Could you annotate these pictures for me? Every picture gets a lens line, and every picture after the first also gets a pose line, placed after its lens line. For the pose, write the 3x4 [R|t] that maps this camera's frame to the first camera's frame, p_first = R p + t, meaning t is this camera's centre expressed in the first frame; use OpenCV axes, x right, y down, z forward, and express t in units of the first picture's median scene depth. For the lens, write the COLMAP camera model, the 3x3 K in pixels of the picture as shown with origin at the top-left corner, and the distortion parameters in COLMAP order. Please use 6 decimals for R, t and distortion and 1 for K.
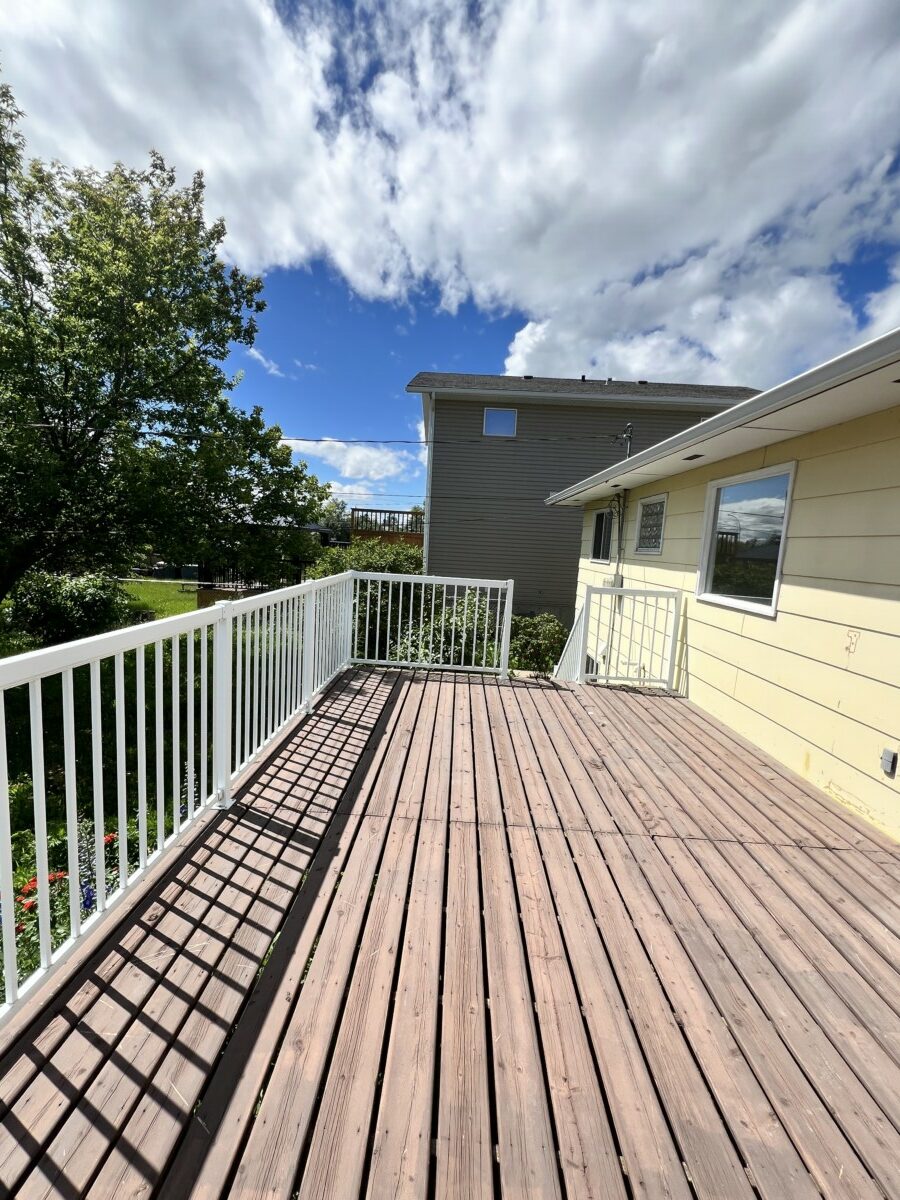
lens RADIAL K [[507.4, 0, 444.0], [0, 507.4, 608.3], [0, 0, 1]] dist [-0.004725, 0.001658]
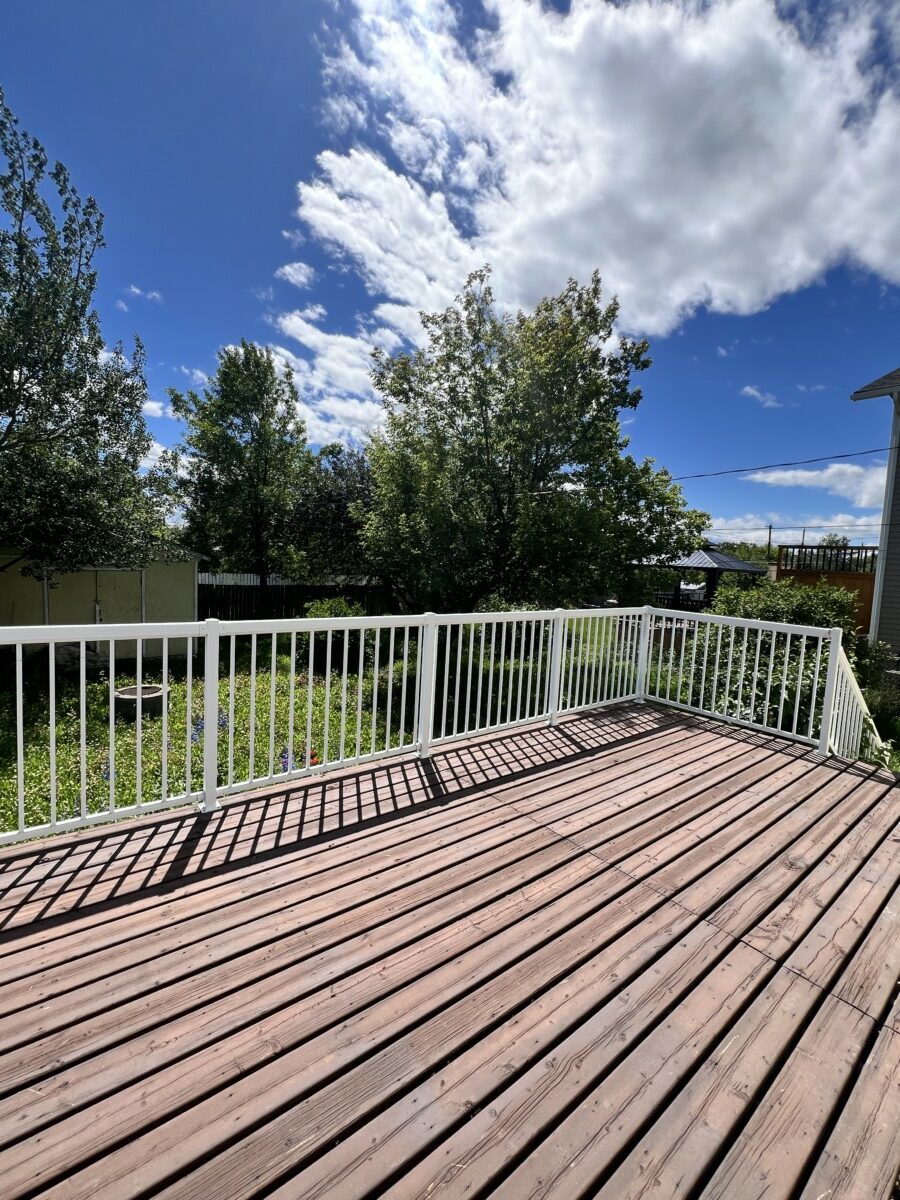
lens RADIAL K [[507.4, 0, 450.4], [0, 507.4, 594.9], [0, 0, 1]] dist [-0.004725, 0.001658]
pose [[0.652356, 0.034147, -0.757143, 0.471967], [-0.115799, 0.991746, -0.055045, 0.006352], [0.749014, 0.123585, 0.650926, 0.051917]]
